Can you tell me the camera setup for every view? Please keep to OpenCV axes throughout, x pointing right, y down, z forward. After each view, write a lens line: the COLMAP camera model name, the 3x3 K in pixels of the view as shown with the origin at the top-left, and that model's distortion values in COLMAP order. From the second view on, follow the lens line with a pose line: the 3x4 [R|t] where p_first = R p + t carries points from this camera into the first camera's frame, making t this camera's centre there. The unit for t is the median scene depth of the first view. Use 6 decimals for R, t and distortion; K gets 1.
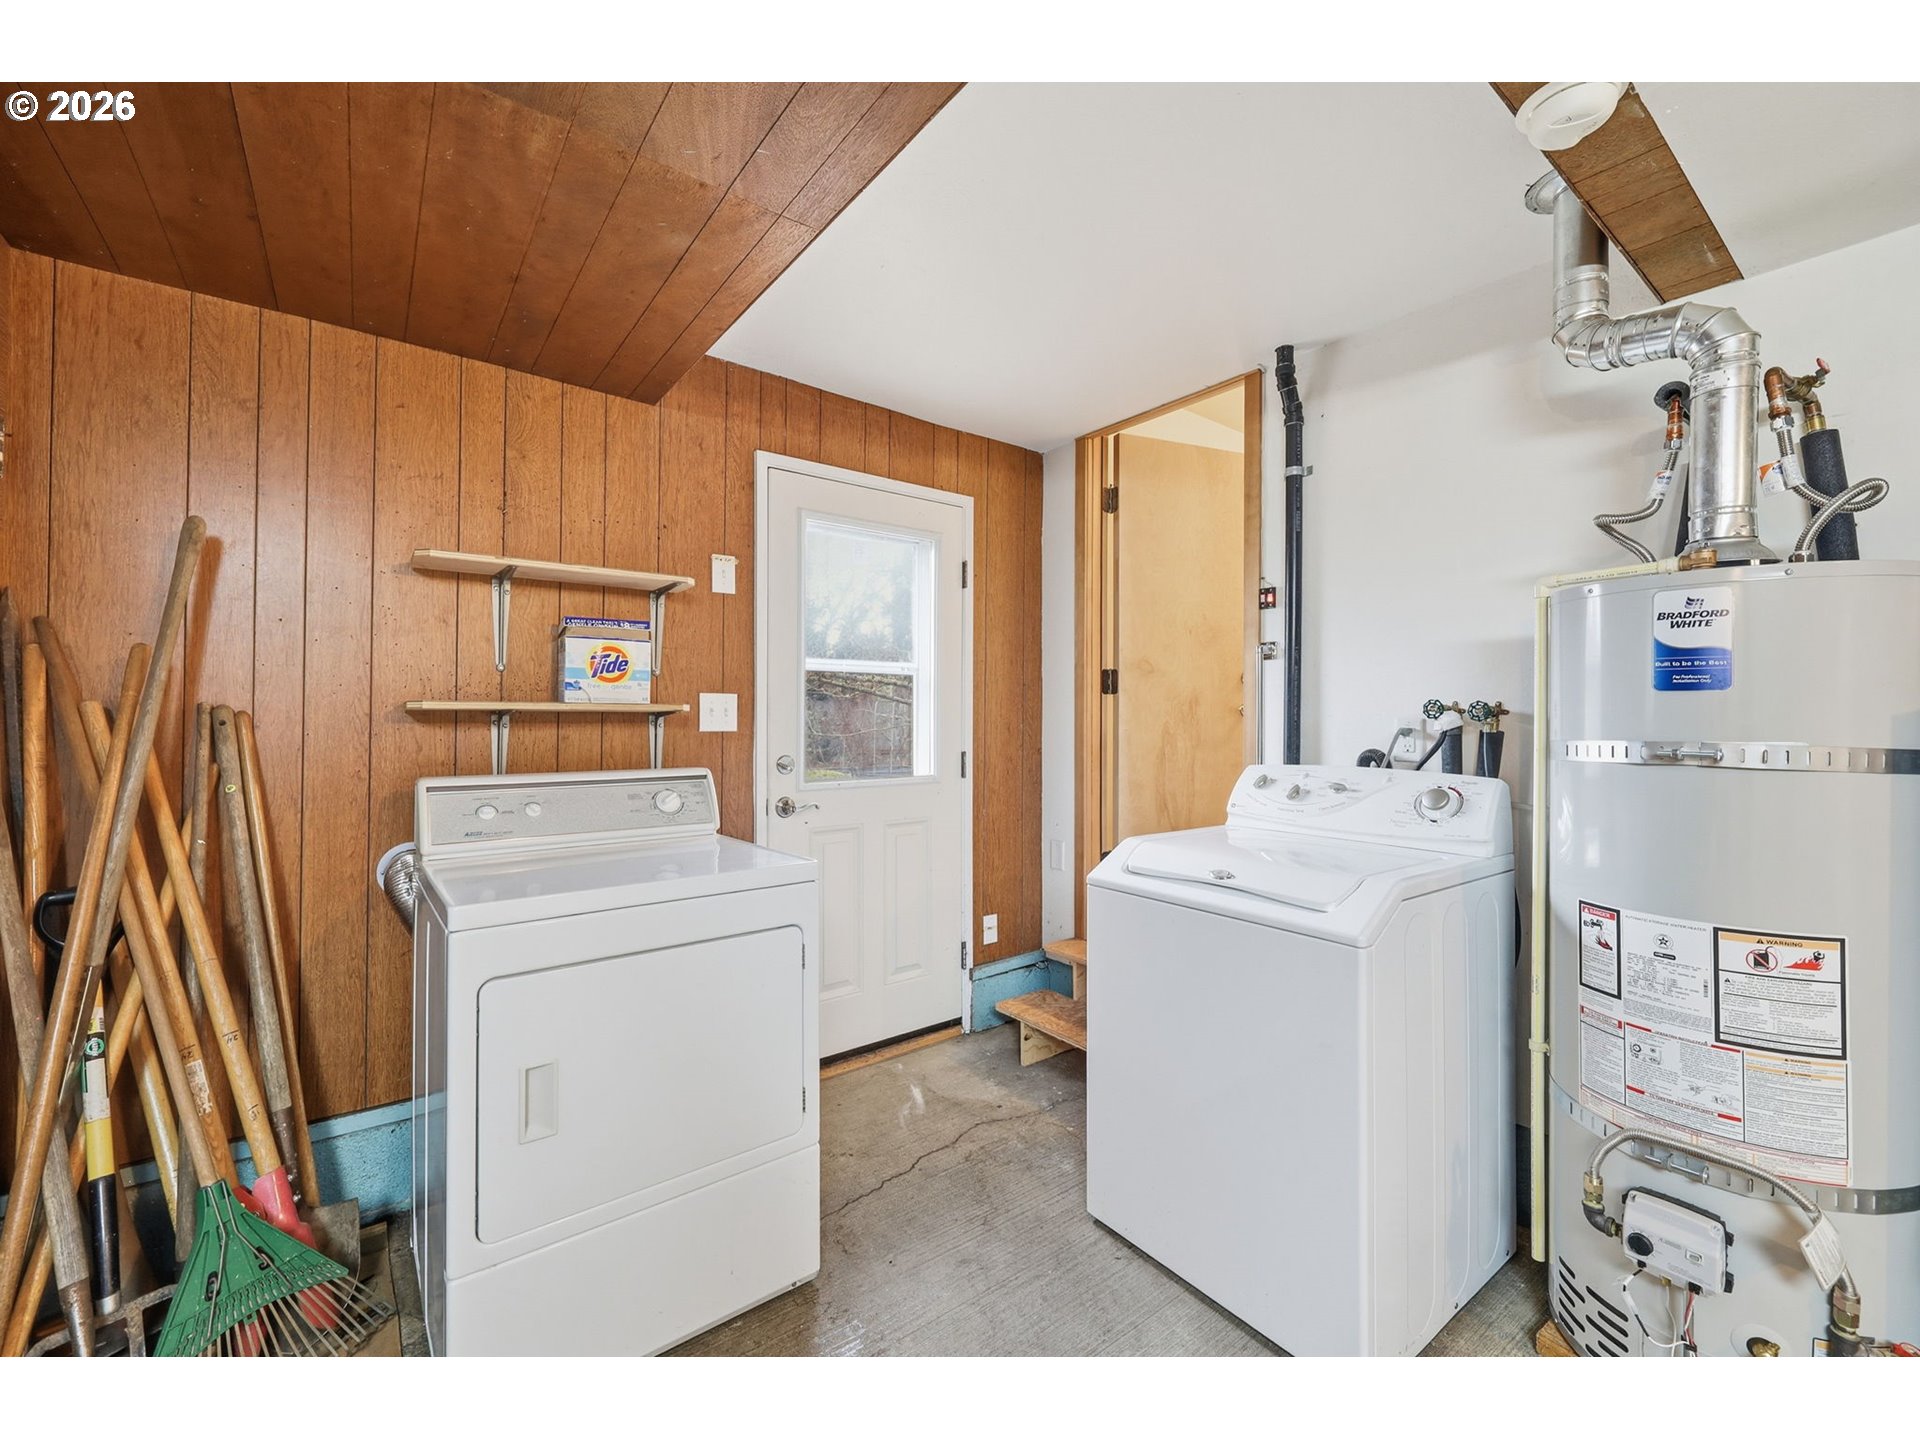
lens RADIAL K [[795.0, 0, 972.0], [0, 795.0, 709.2], [0, 0, 1]] dist [0.003027, 0.000317]
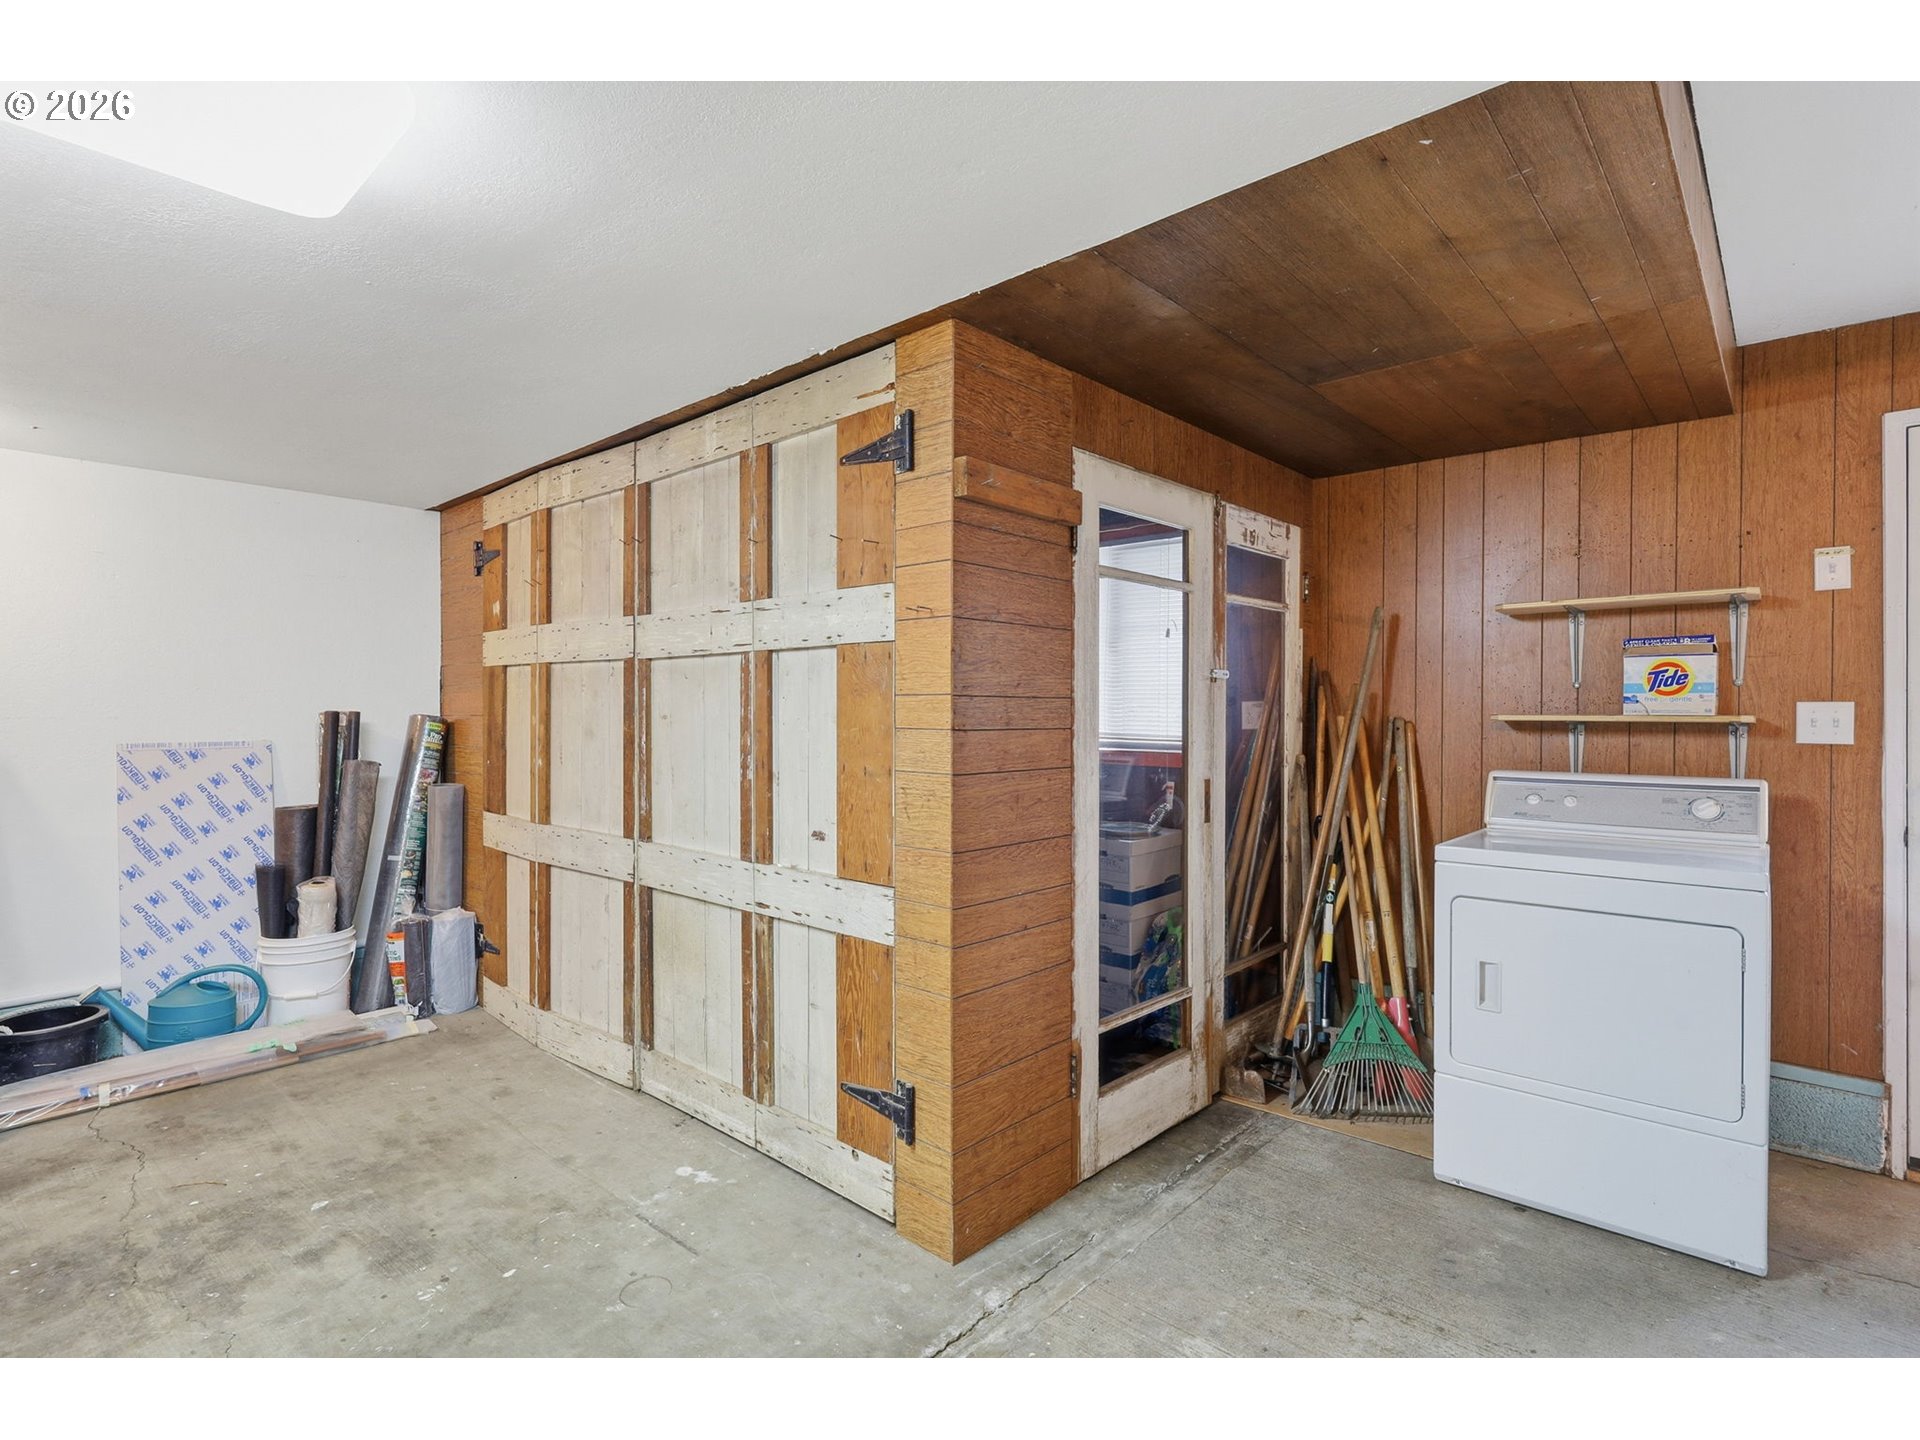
lens RADIAL K [[942.3, 0, 960.0], [0, 942.3, 720.0], [0, 0, 1]] dist [-0.001173, -0.000029]
pose [[0.180813, 0.005622, -0.983501, 0.645212], [0.009757, 0.999924, 0.007510, -0.019629], [0.983469, -0.010953, 0.180744, -0.186081]]
